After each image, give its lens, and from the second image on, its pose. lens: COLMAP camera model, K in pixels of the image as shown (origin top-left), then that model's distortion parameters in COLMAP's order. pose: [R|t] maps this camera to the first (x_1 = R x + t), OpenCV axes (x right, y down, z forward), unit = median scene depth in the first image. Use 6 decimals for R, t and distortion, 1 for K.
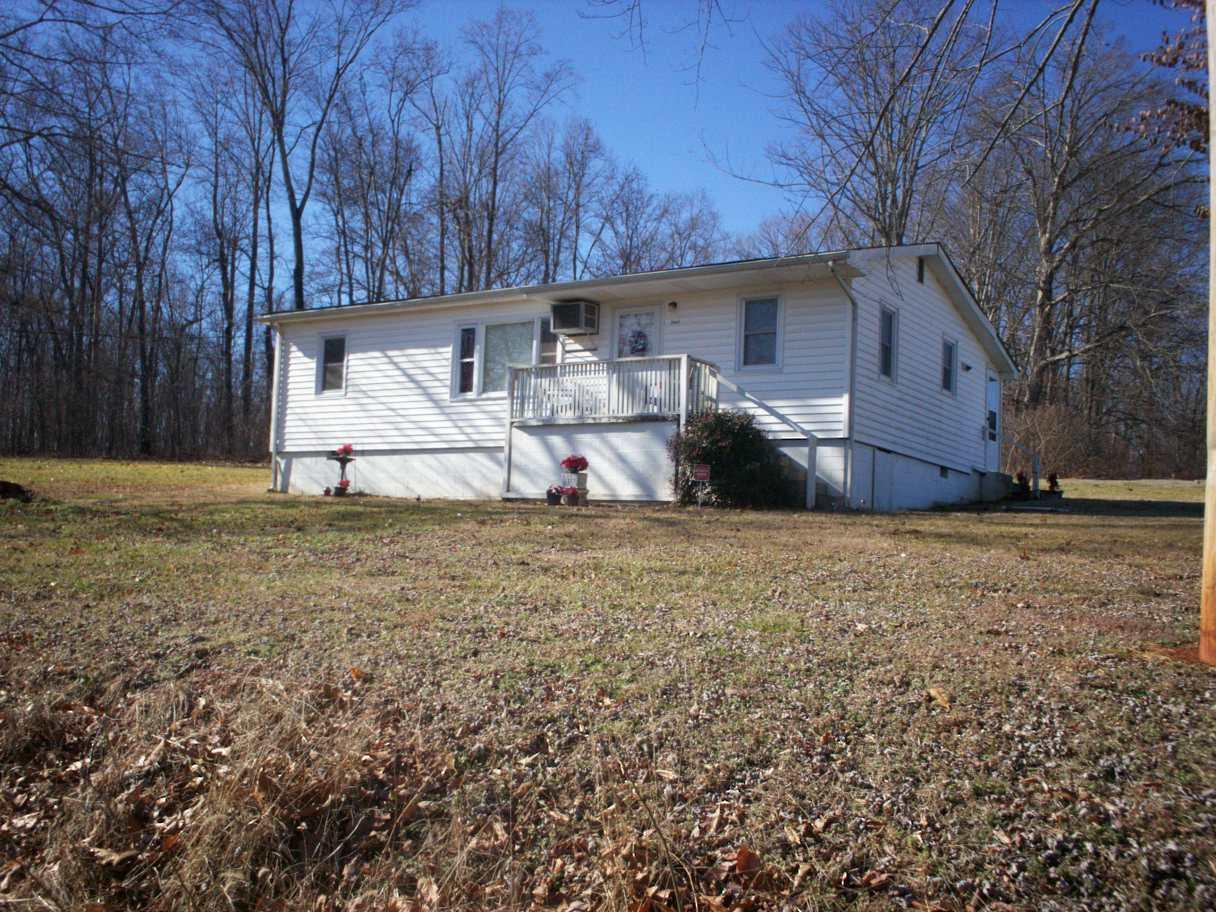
lens RADIAL K [[1267.5, 0, 608.0], [0, 1267.5, 456.0], [0, 0, 1]] dist [0.107690, 0.008646]
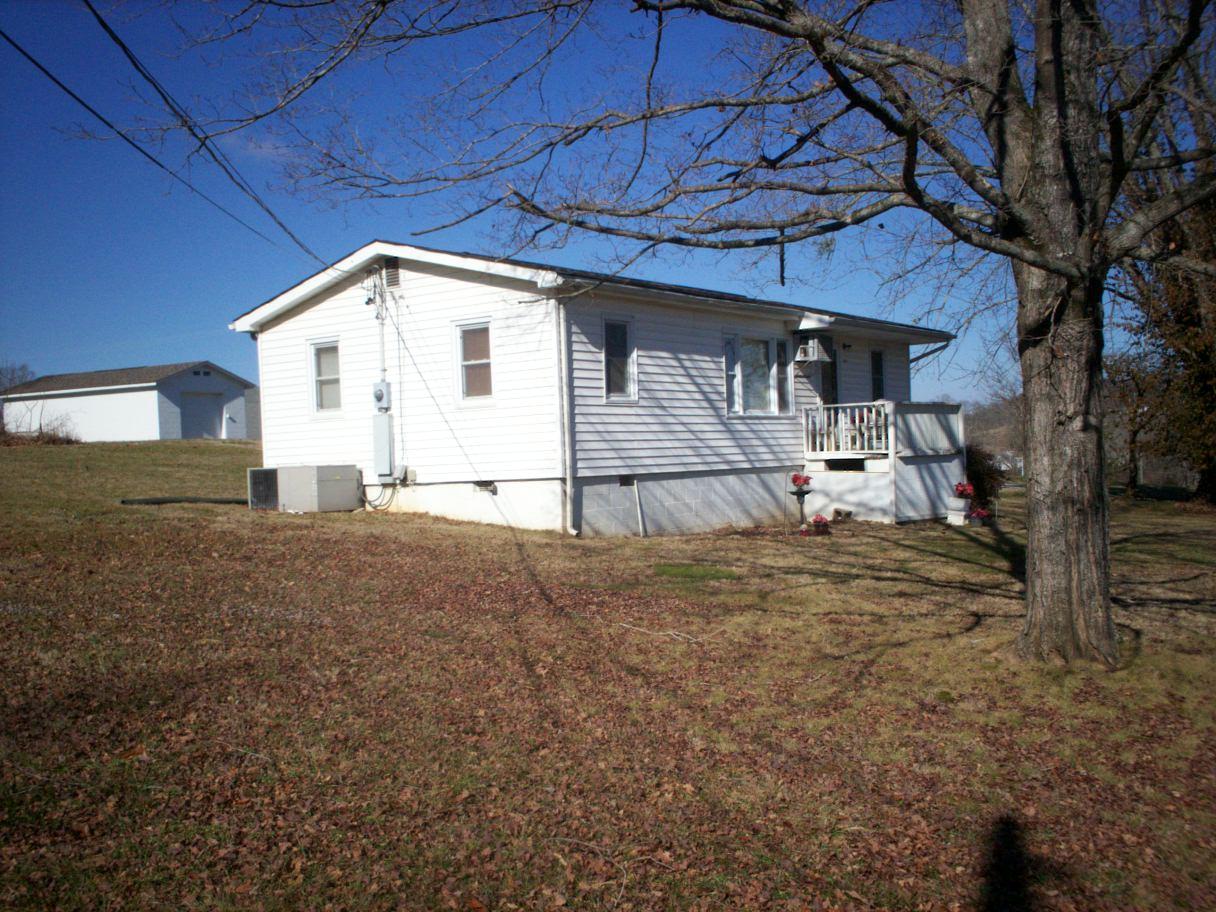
lens RADIAL K [[1267.5, 0, 608.0], [0, 1267.5, 456.0], [0, 0, 1]] dist [0.107690, 0.008646]
pose [[0.079311, 0.026108, 0.996508, -1.002094], [0.040449, 0.998749, -0.029386, 0.006609], [-0.996029, 0.042639, 0.078155, 0.998030]]
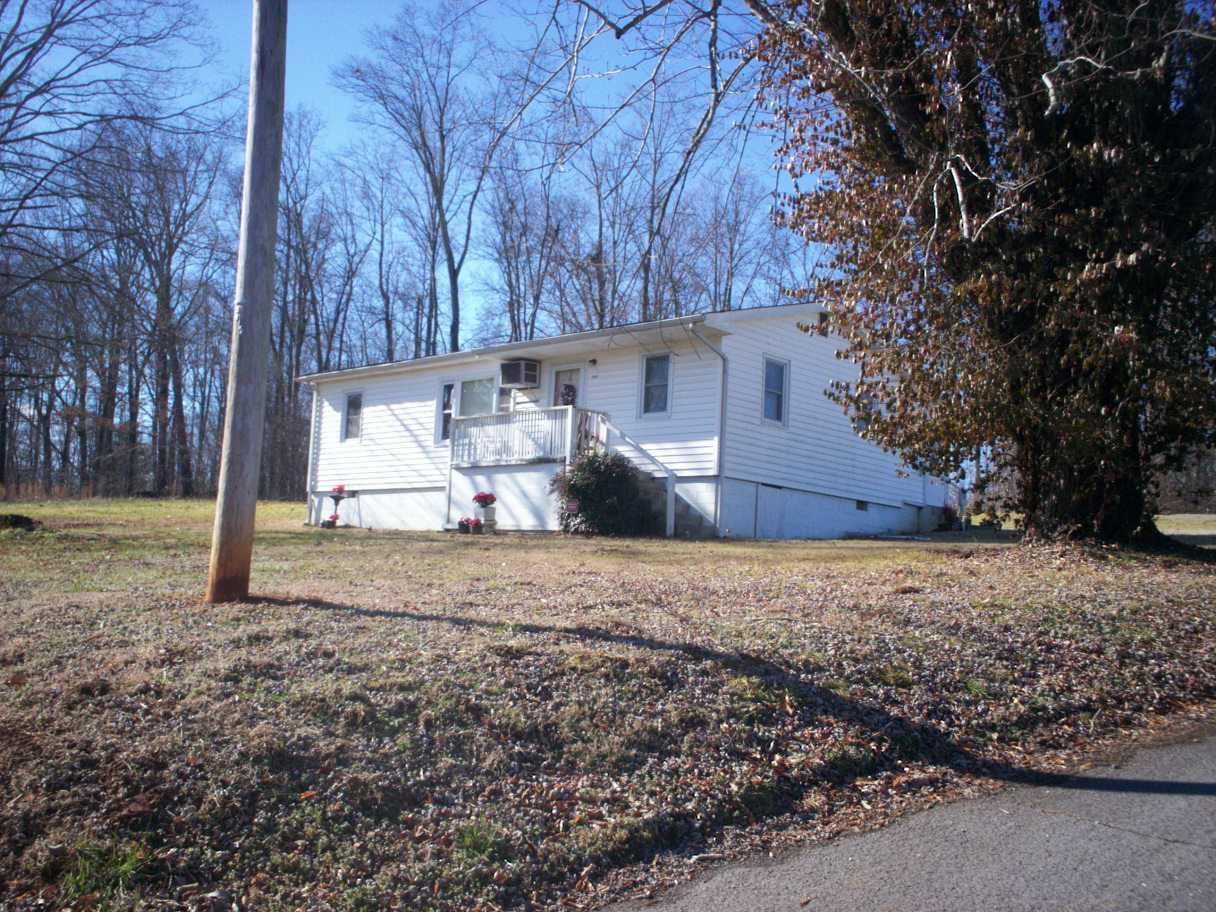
lens RADIAL K [[1267.5, 0, 608.0], [0, 1267.5, 456.0], [0, 0, 1]] dist [0.107690, 0.008646]
pose [[0.983390, -0.011900, -0.181116, 0.283971], [0.006153, 0.999461, -0.032257, 0.004570], [0.181402, 0.030606, 0.982933, -0.138597]]
